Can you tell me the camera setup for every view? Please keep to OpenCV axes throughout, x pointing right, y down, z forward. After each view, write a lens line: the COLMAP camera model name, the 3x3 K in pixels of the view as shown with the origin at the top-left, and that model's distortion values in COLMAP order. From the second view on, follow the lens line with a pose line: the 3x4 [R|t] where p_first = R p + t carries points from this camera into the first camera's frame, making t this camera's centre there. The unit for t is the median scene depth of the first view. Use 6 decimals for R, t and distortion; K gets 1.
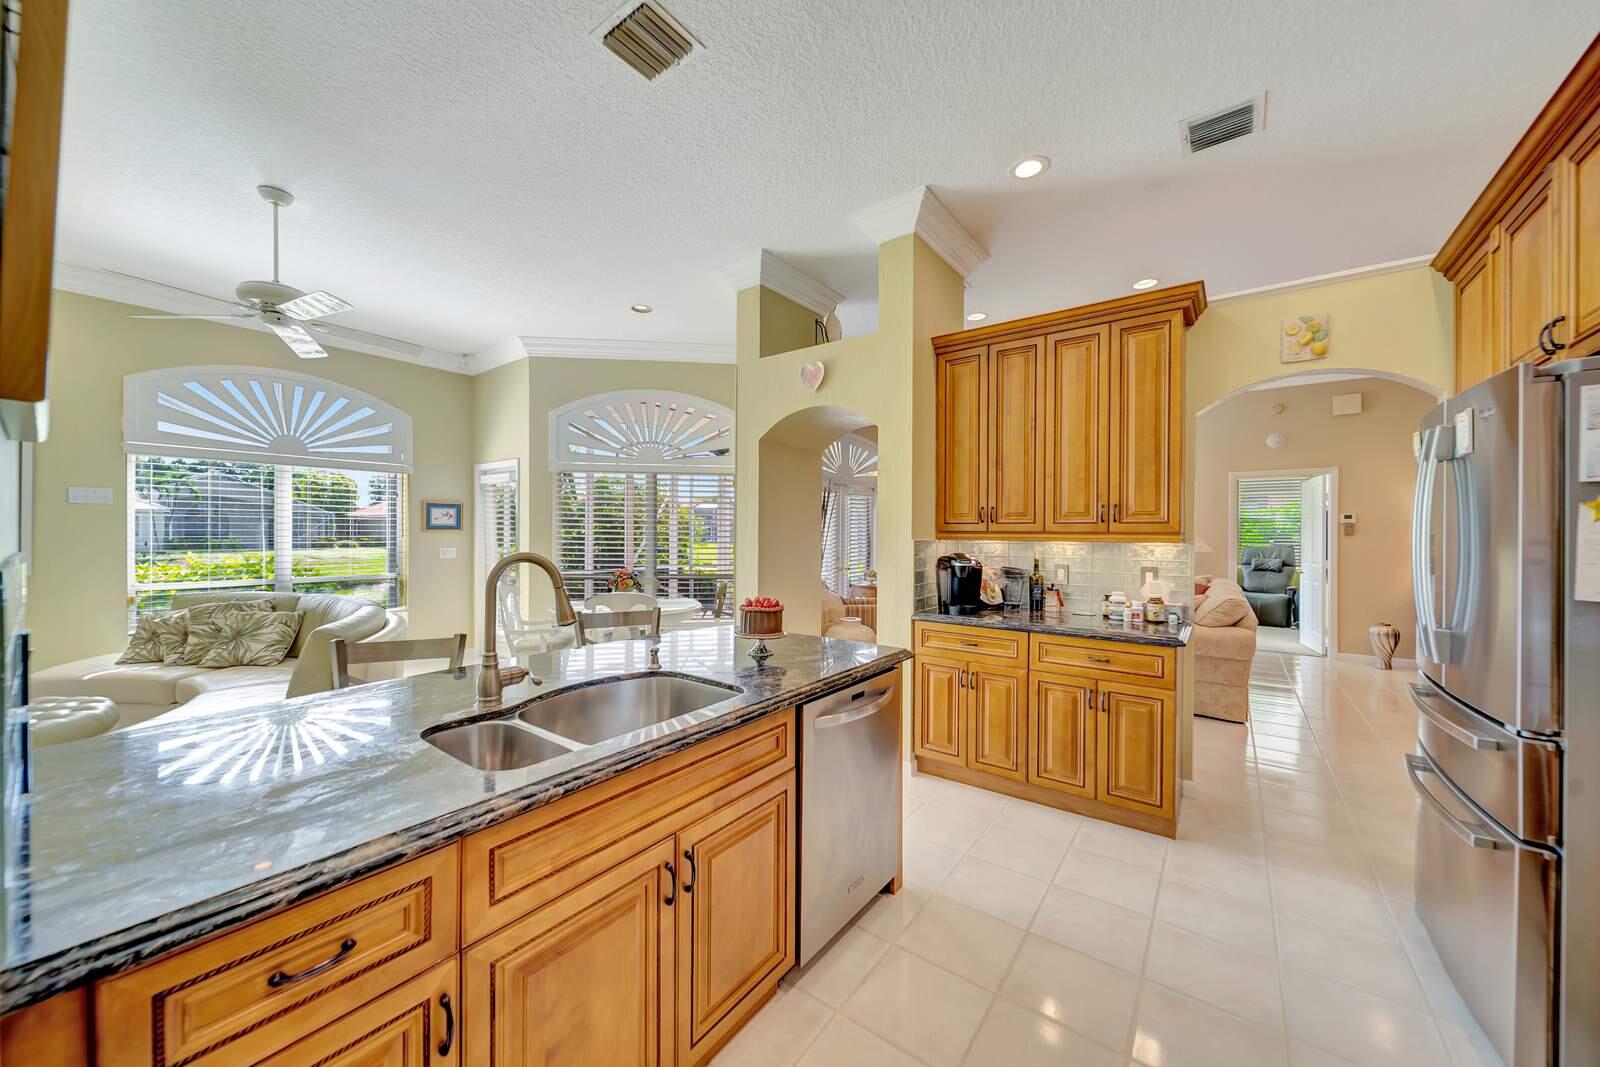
lens RADIAL K [[569.9, 0, 794.7], [0, 569.9, 533.2], [0, 0, 1]] dist [0.000921, -0.002118]
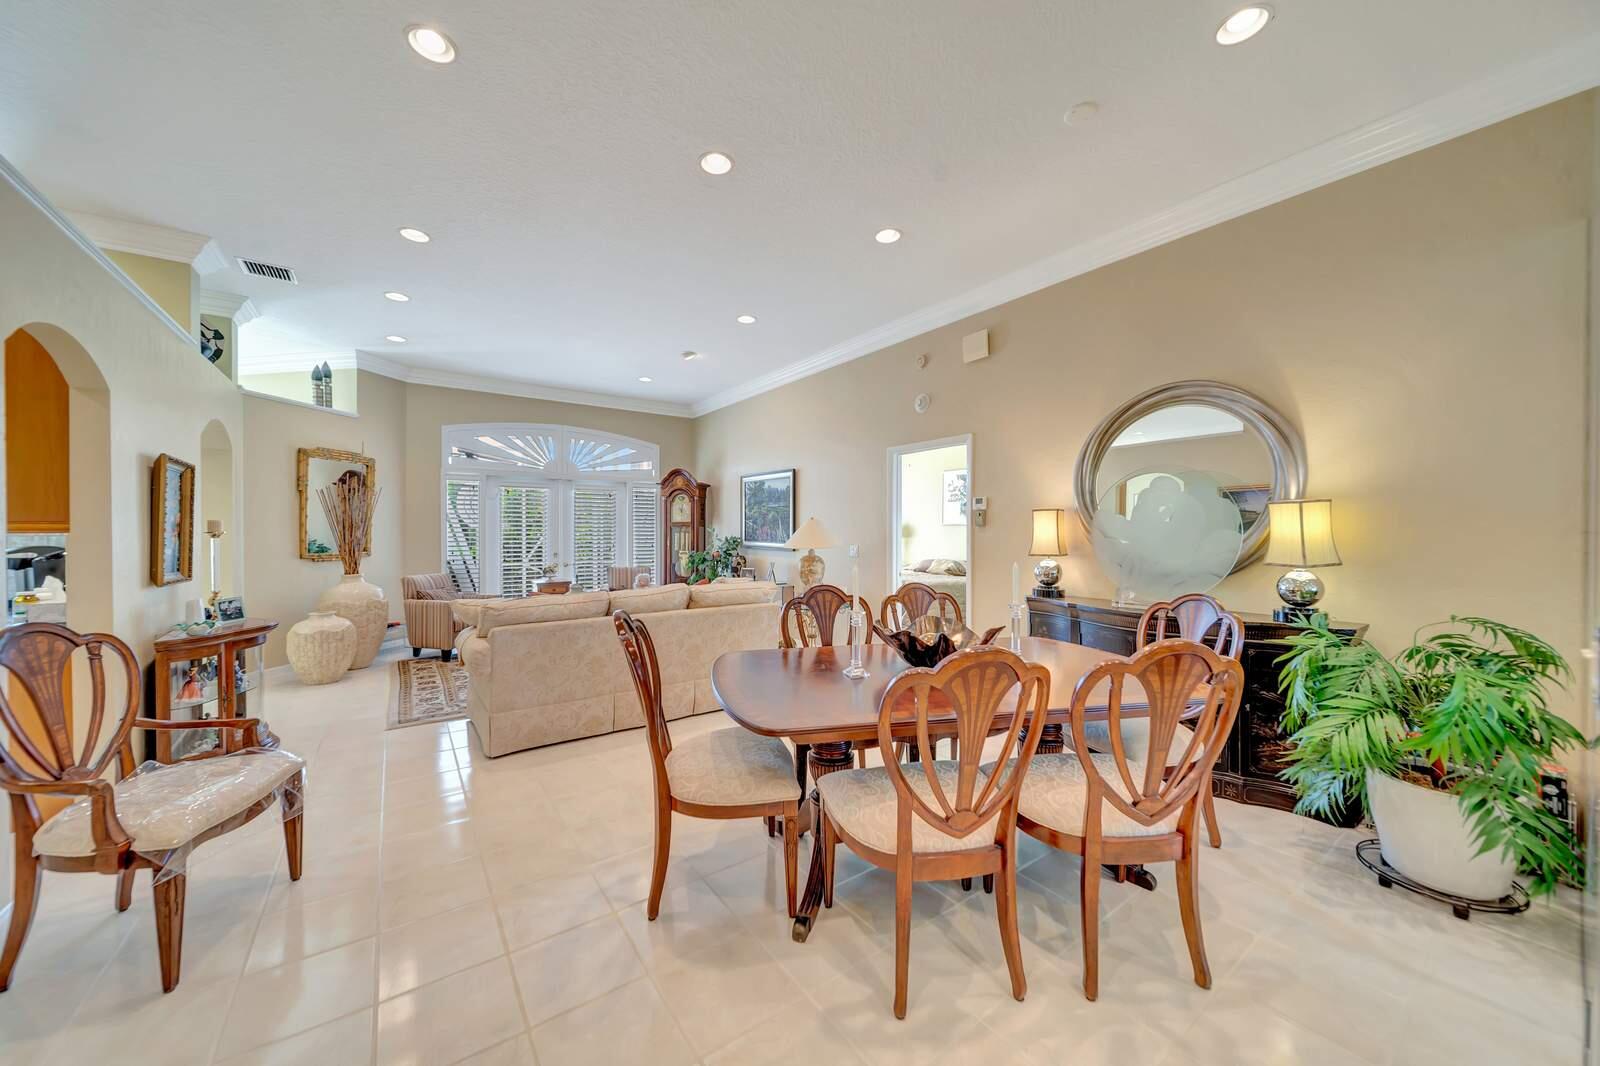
lens RADIAL K [[558.6, 0, 791.1], [0, 558.6, 532.8], [0, 0, 1]] dist [-0.000402, -0.000026]
pose [[0.954508, -0.003538, -0.298163, 0.930016], [0.004246, 0.999989, 0.001727, 0.009478], [0.298154, -0.002914, 0.954513, 0.237674]]
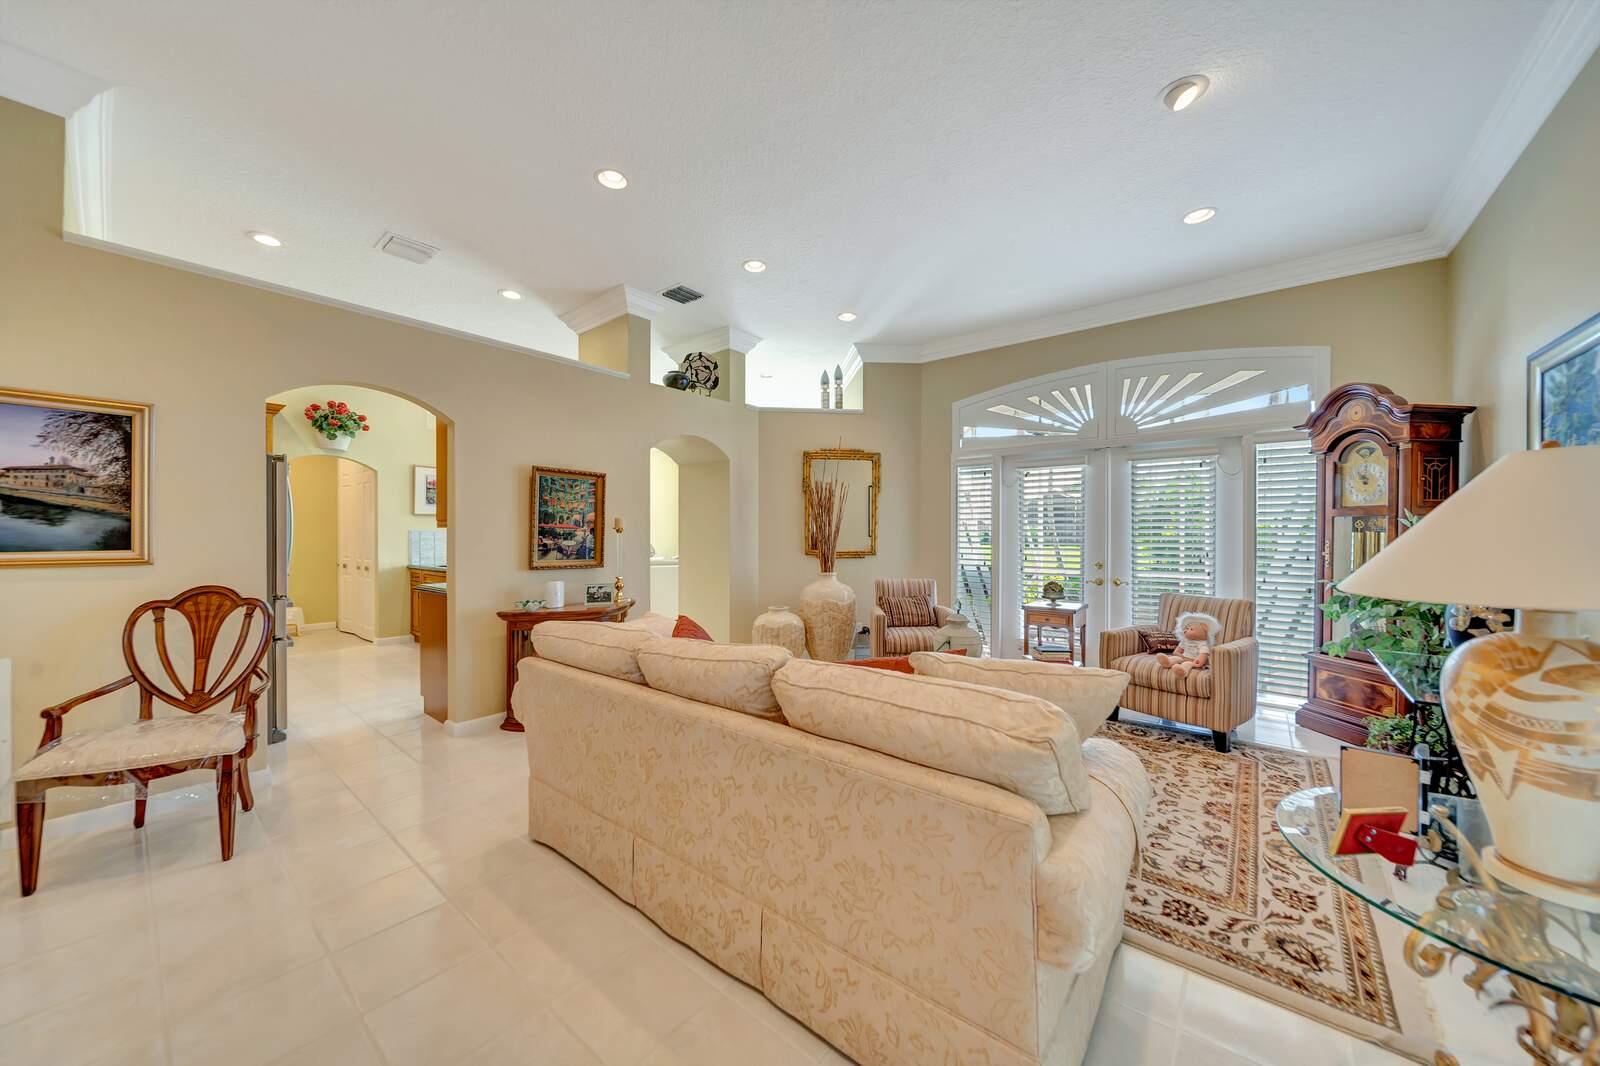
lens RADIAL K [[561.8, 0, 792.5], [0, 561.8, 532.7], [0, 0, 1]] dist [-0.000803, -0.000463]
pose [[-0.037237, -0.003990, -0.999299, 0.881926], [-0.002021, 0.999990, -0.003917, 0.015101], [0.999304, 0.001874, -0.037244, 0.835073]]
